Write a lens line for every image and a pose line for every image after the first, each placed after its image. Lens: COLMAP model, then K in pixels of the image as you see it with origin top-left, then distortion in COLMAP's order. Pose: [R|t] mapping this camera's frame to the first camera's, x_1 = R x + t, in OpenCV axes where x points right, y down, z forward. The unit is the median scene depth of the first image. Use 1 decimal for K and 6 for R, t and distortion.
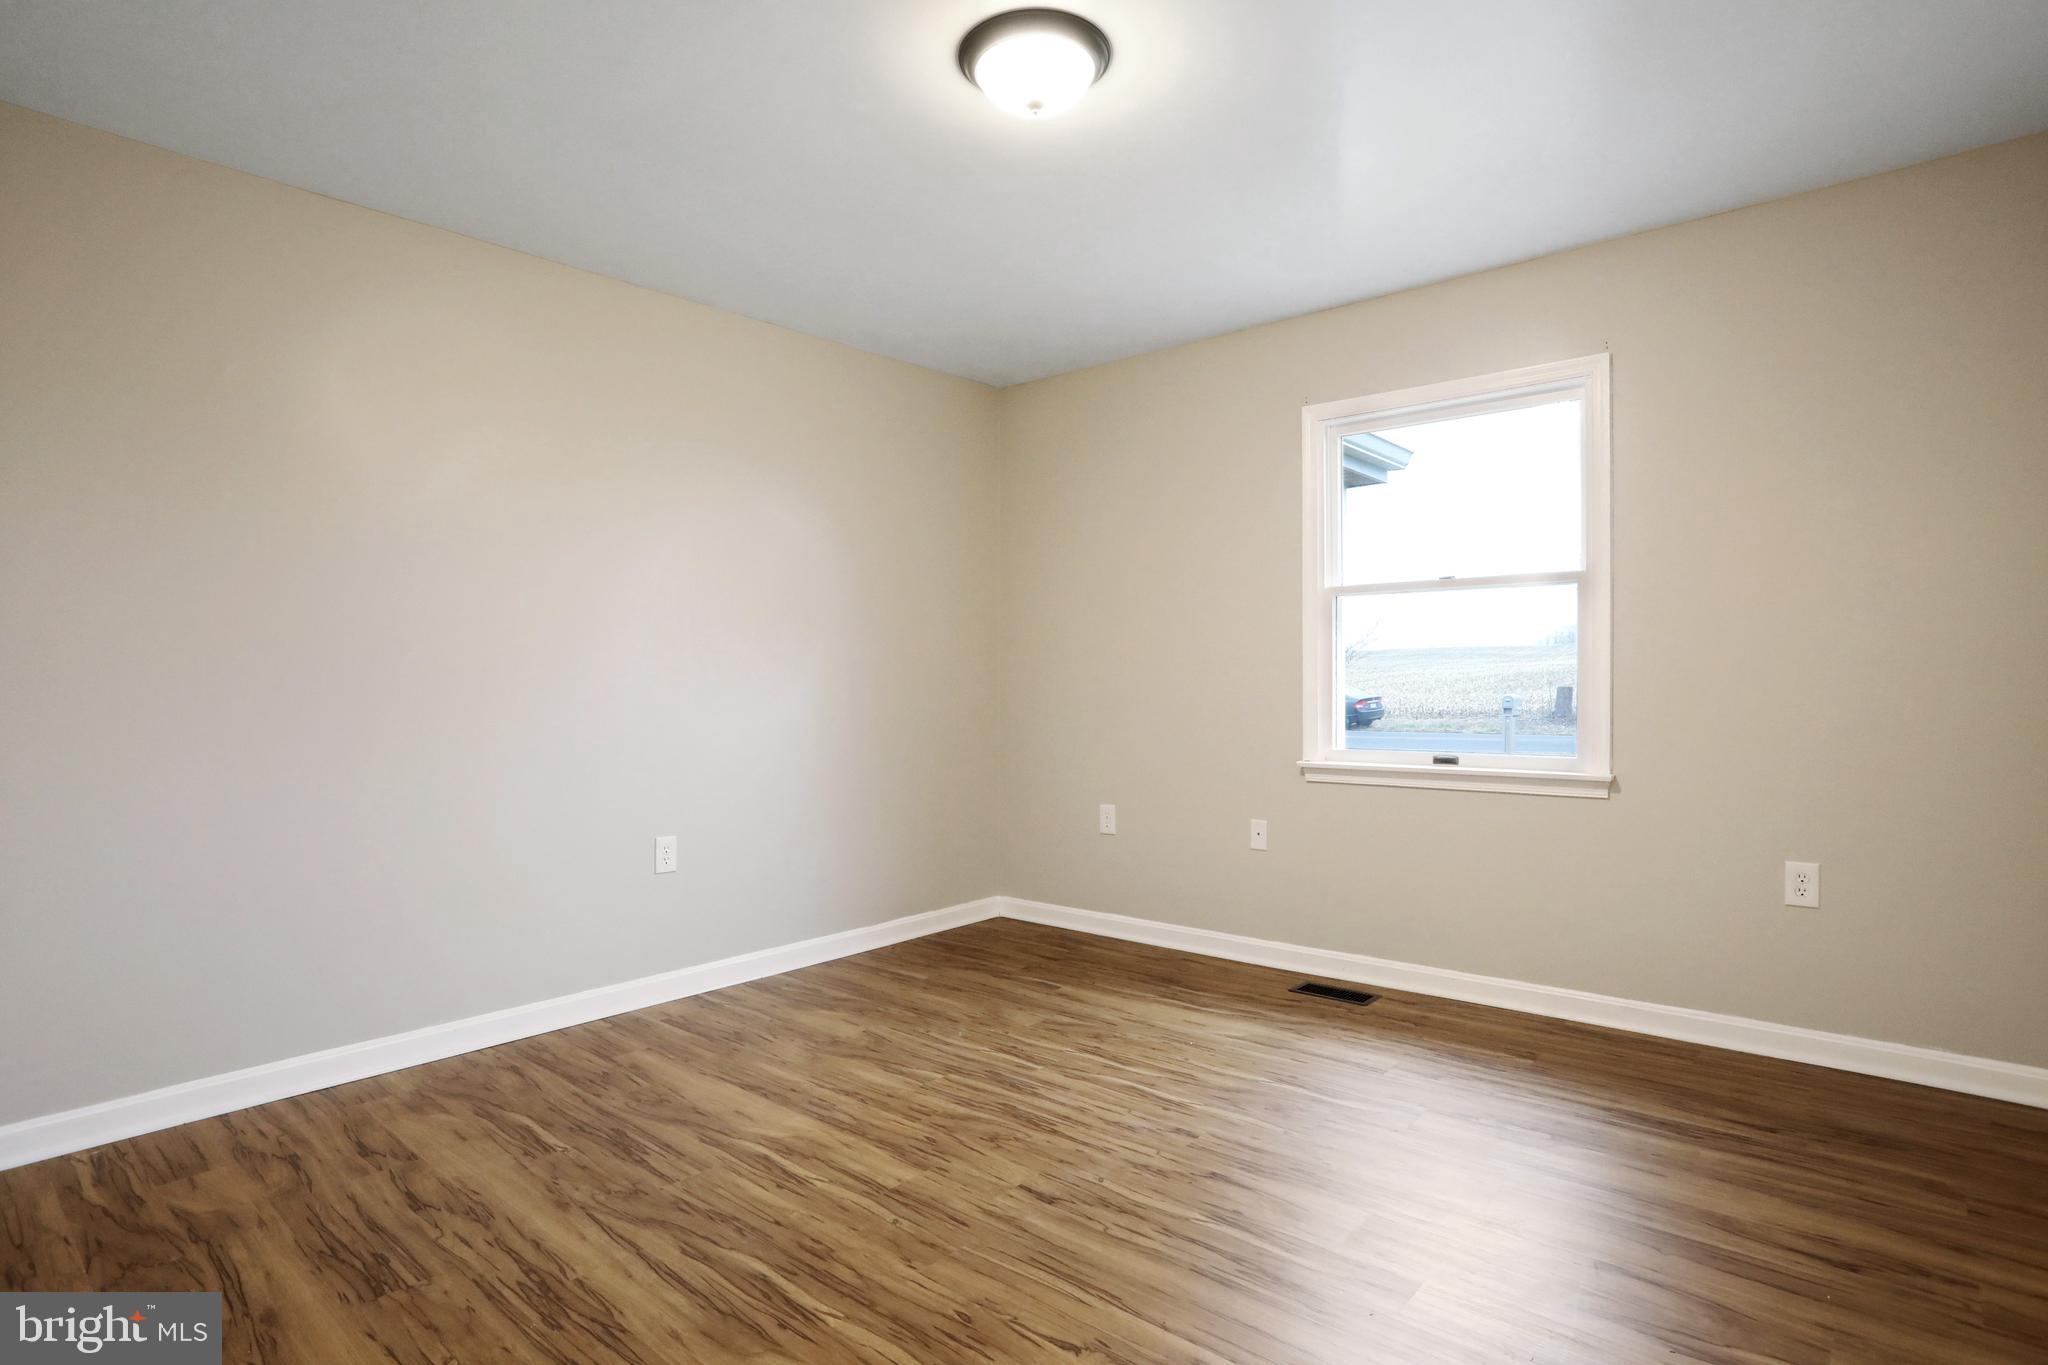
lens RADIAL K [[1080.7, 0, 1030.3], [0, 1080.7, 675.5], [0, 0, 1]] dist [-0.069590, 0.037367]
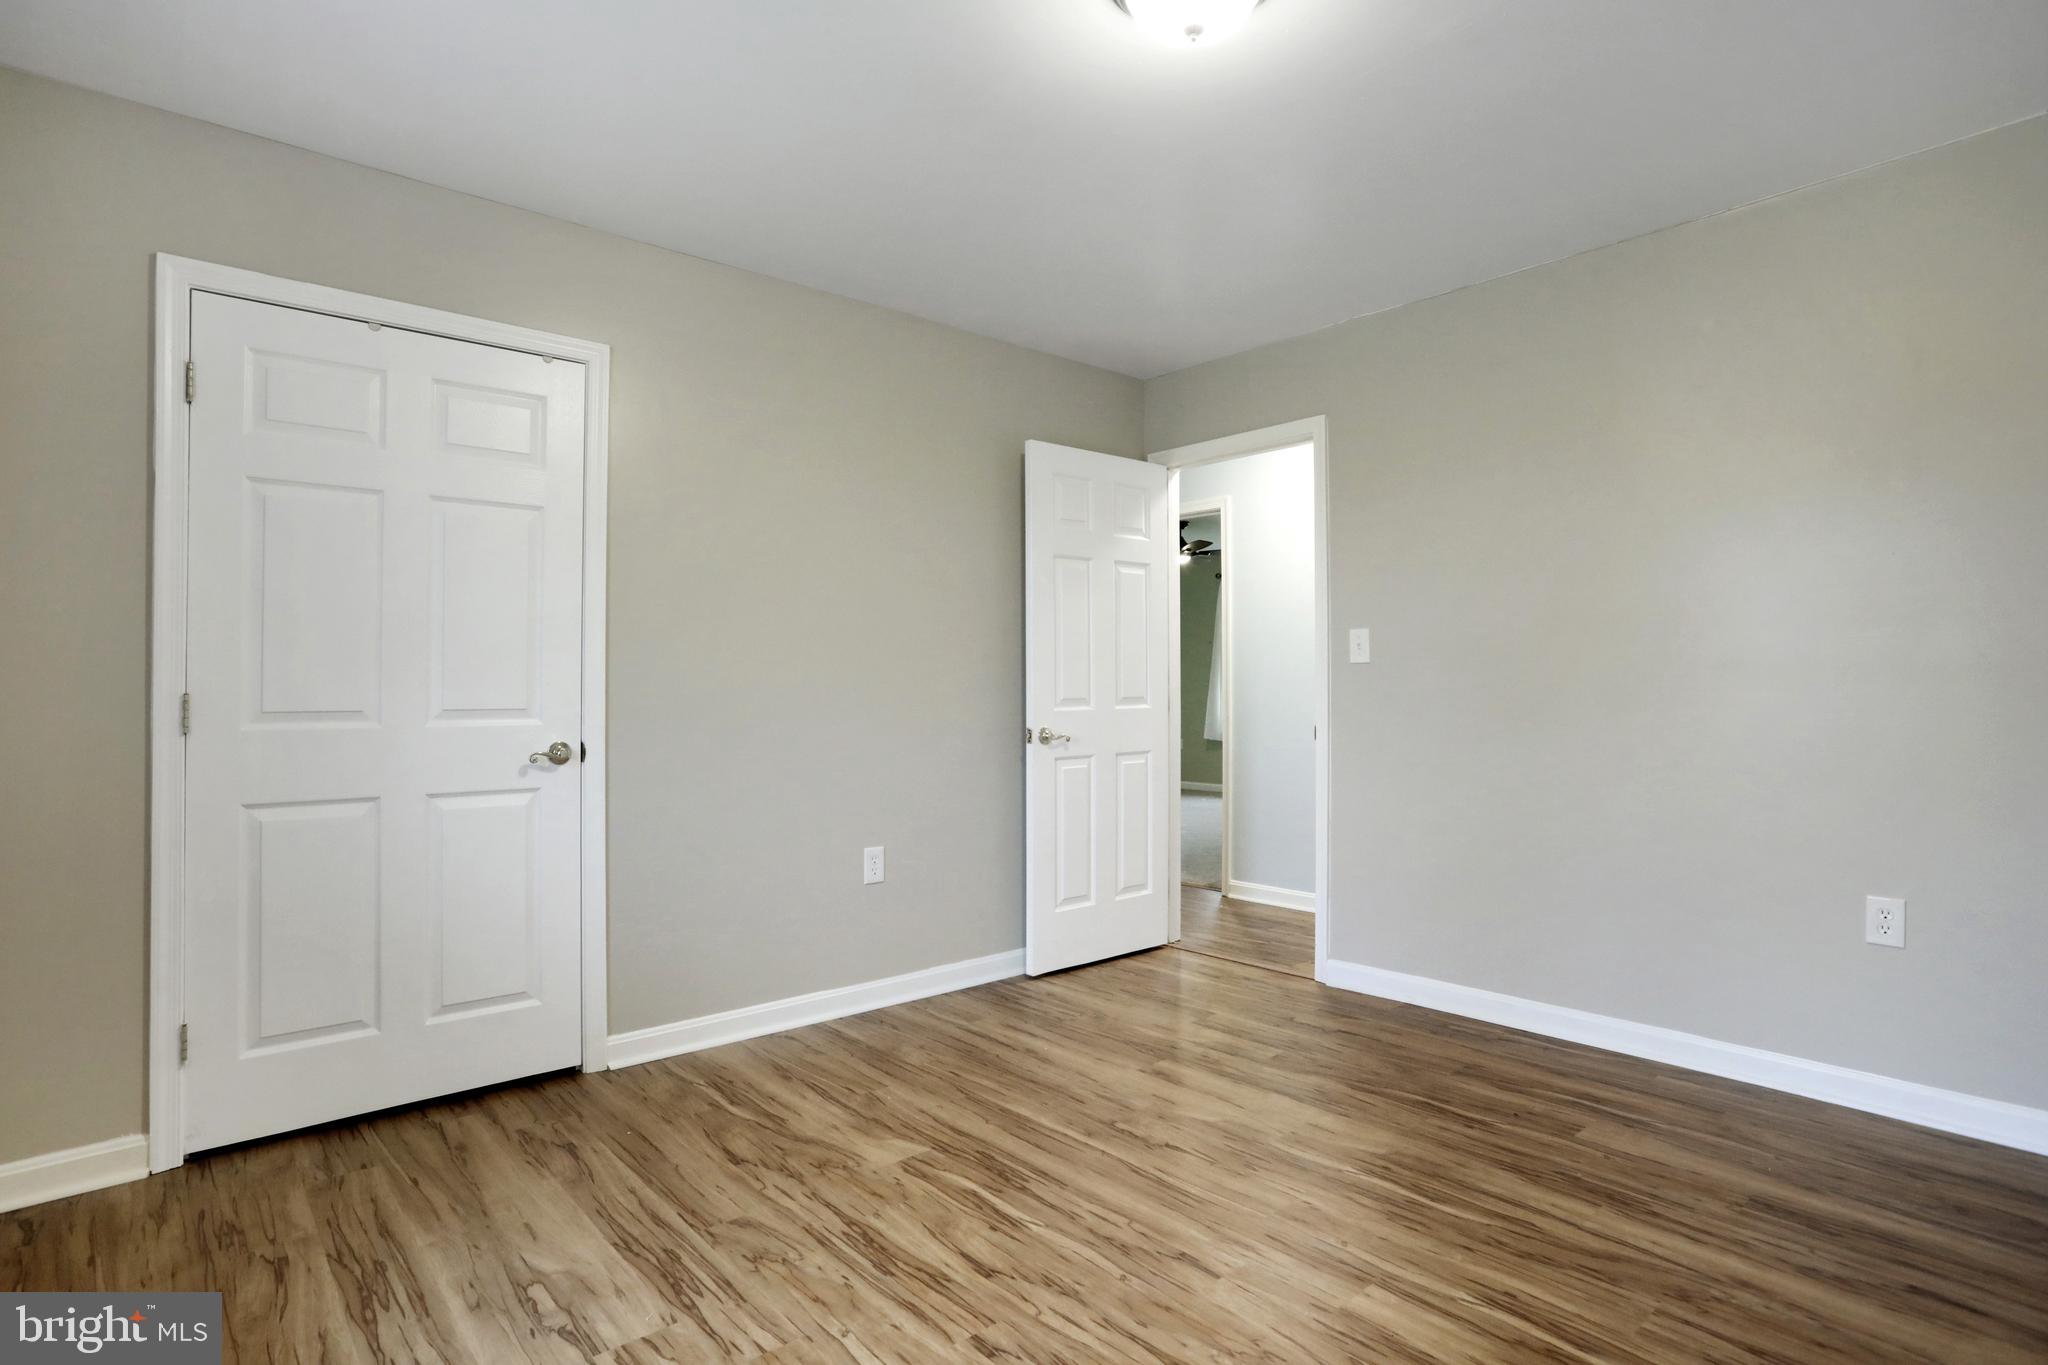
lens RADIAL K [[1080.7, 0, 1030.3], [0, 1080.7, 675.5], [0, 0, 1]] dist [-0.069590, 0.037367]
pose [[-0.991262, 0.015304, 0.131020, 0.022805], [0.013074, 0.999755, -0.017860, 0.006375], [-0.131261, -0.015991, -0.991219, 1.993164]]
